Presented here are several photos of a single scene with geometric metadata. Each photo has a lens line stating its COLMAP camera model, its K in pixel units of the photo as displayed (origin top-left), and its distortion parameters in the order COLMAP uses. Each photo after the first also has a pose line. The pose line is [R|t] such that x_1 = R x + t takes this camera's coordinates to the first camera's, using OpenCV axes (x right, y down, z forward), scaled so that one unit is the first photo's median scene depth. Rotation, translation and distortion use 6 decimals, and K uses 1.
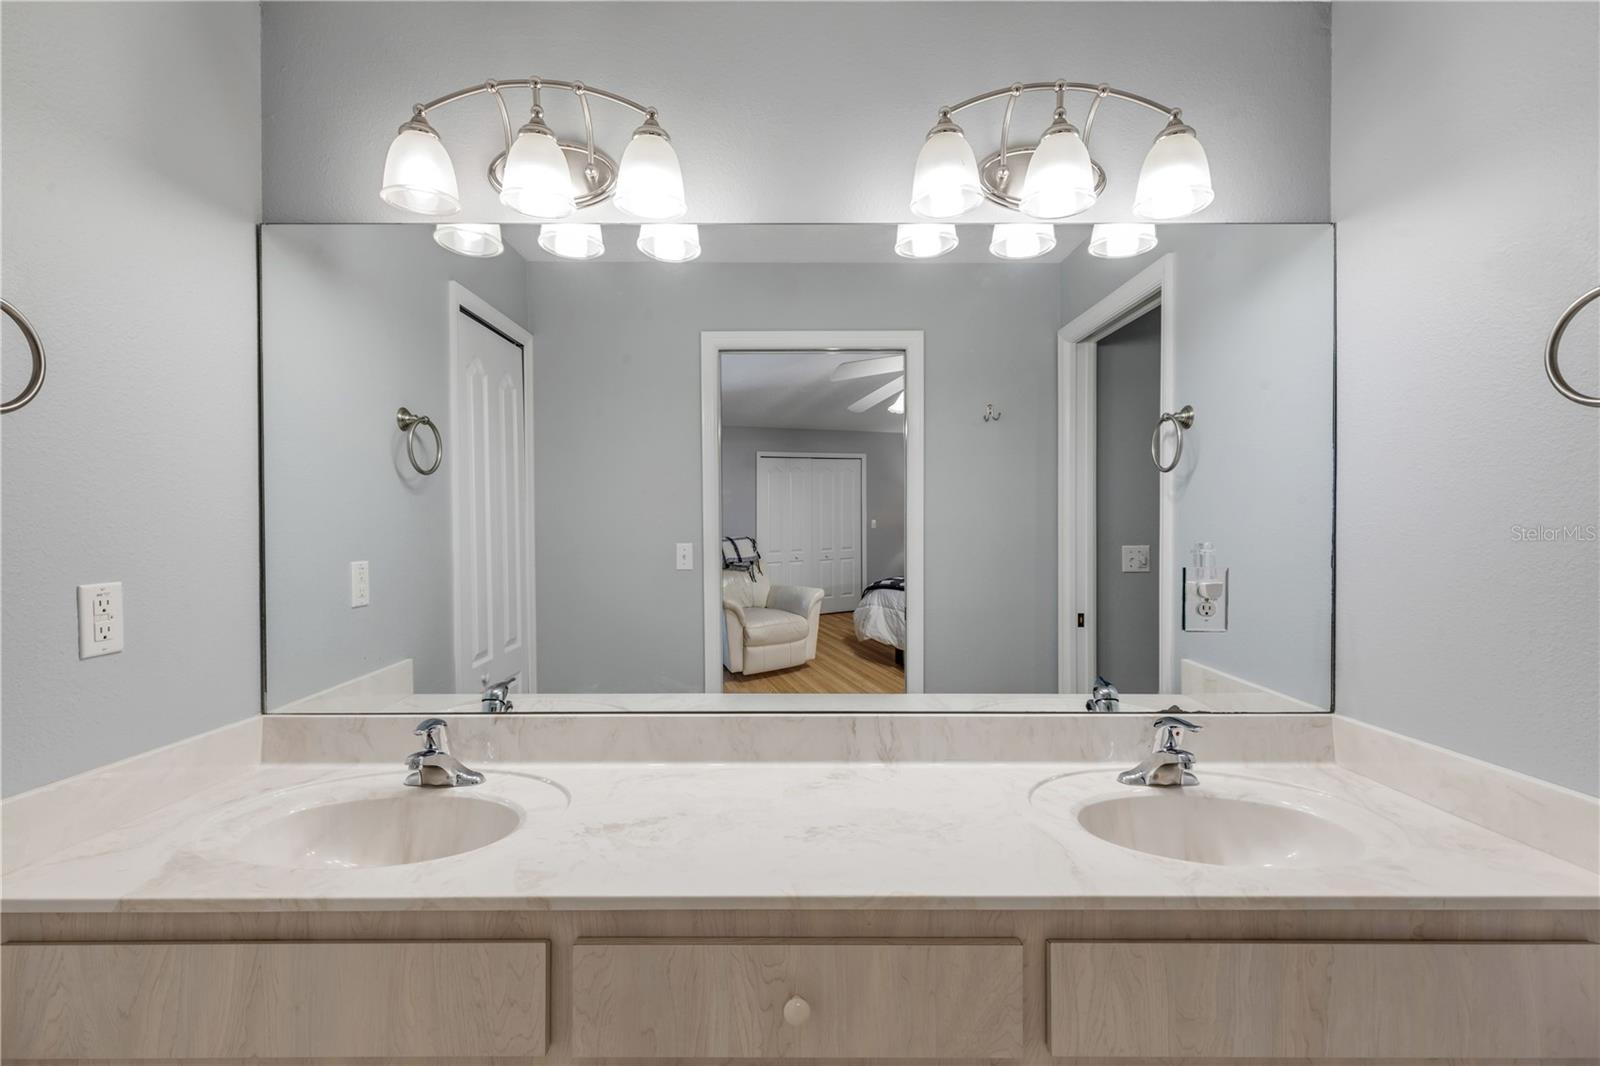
lens RADIAL K [[710.6, 0, 797.5], [0, 710.6, 534.6], [0, 0, 1]] dist [0.005102, -0.000807]
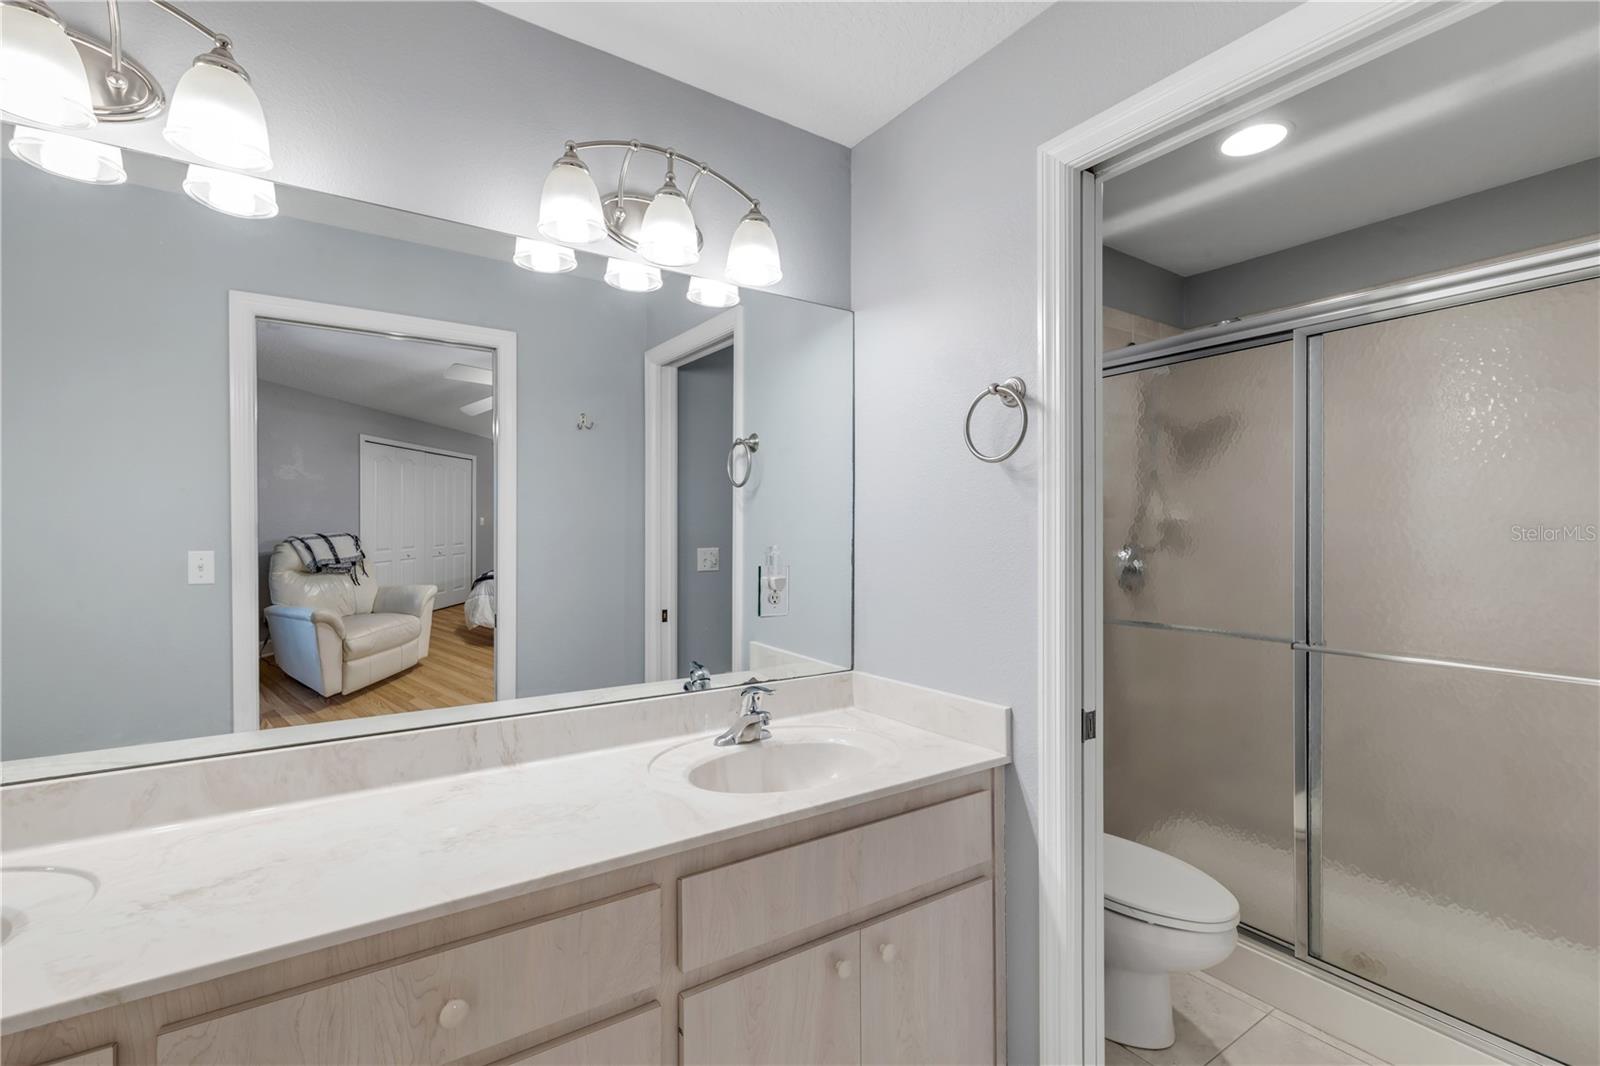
lens RADIAL K [[710.6, 0, 795.7], [0, 710.6, 536.8], [0, 0, 1]] dist [0.005102, -0.000807]
pose [[0.829538, -0.000364, 0.558451, -0.104422], [0.000658, 1.000000, -0.000324, -0.005089], [-0.558450, 0.000636, 0.829538, -0.072148]]
